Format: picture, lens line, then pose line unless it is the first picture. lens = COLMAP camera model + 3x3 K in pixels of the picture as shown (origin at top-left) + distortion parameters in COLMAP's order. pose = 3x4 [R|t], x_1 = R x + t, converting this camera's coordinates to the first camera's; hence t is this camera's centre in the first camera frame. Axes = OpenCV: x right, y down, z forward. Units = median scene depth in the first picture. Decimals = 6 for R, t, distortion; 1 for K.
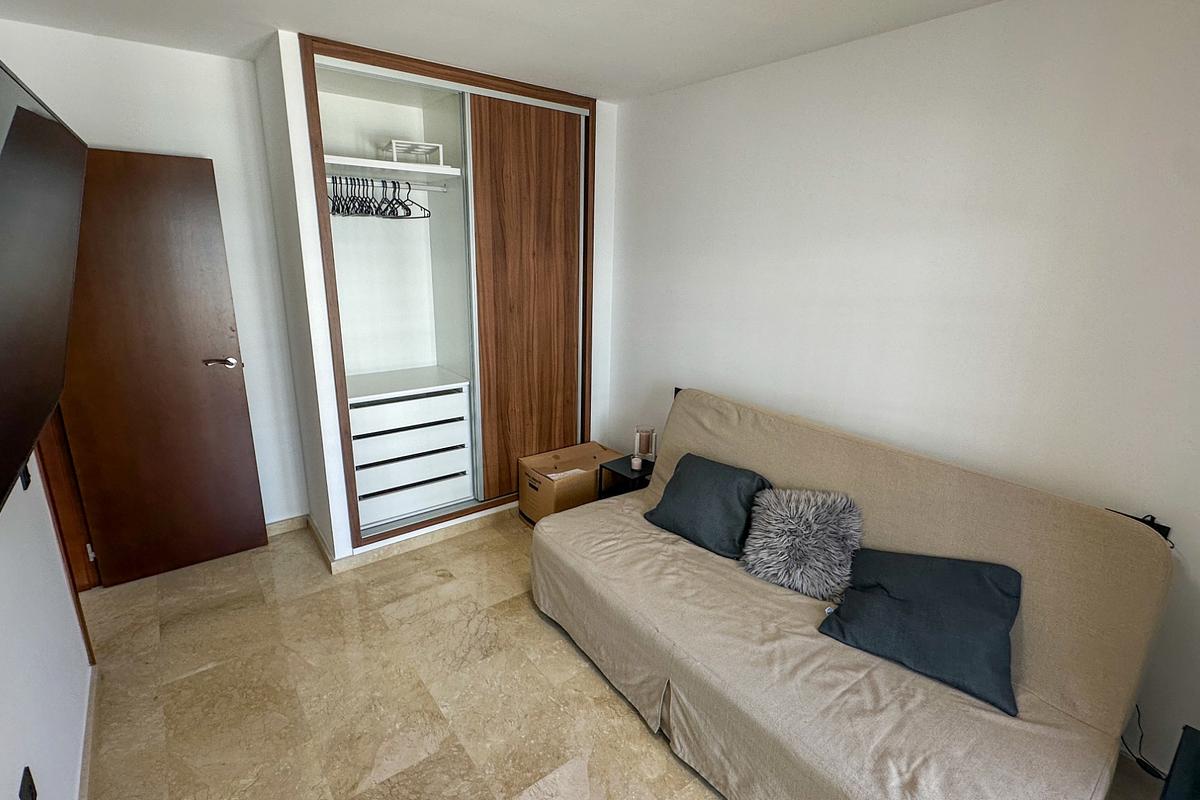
lens RADIAL K [[565.9, 0, 600.0], [0, 565.9, 400.0], [0, 0, 1]] dist [0.000113, 0.000838]
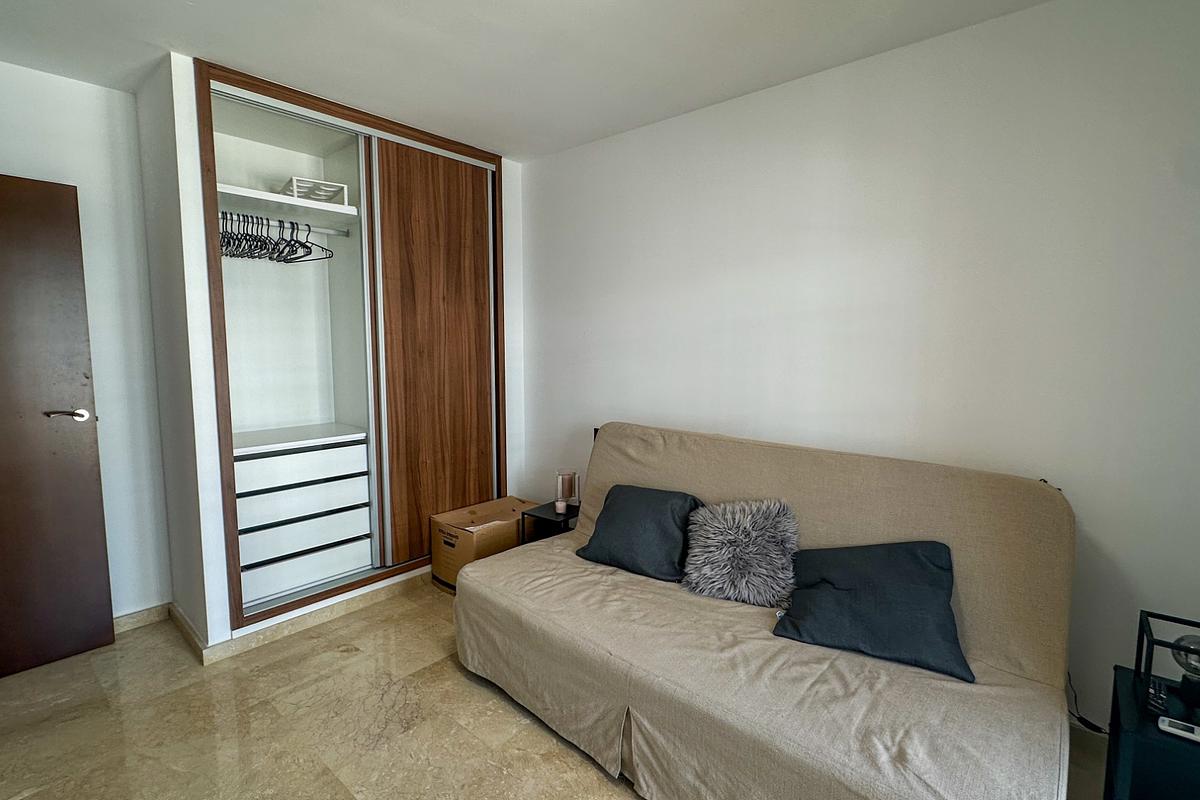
lens RADIAL K [[565.9, 0, 600.0], [0, 565.9, 400.0], [0, 0, 1]] dist [0.000113, 0.000838]
pose [[0.981407, -0.039432, 0.187843, -0.051325], [0.069875, 0.984912, -0.158320, 0.107828], [-0.178766, 0.168502, 0.969355, 0.036860]]
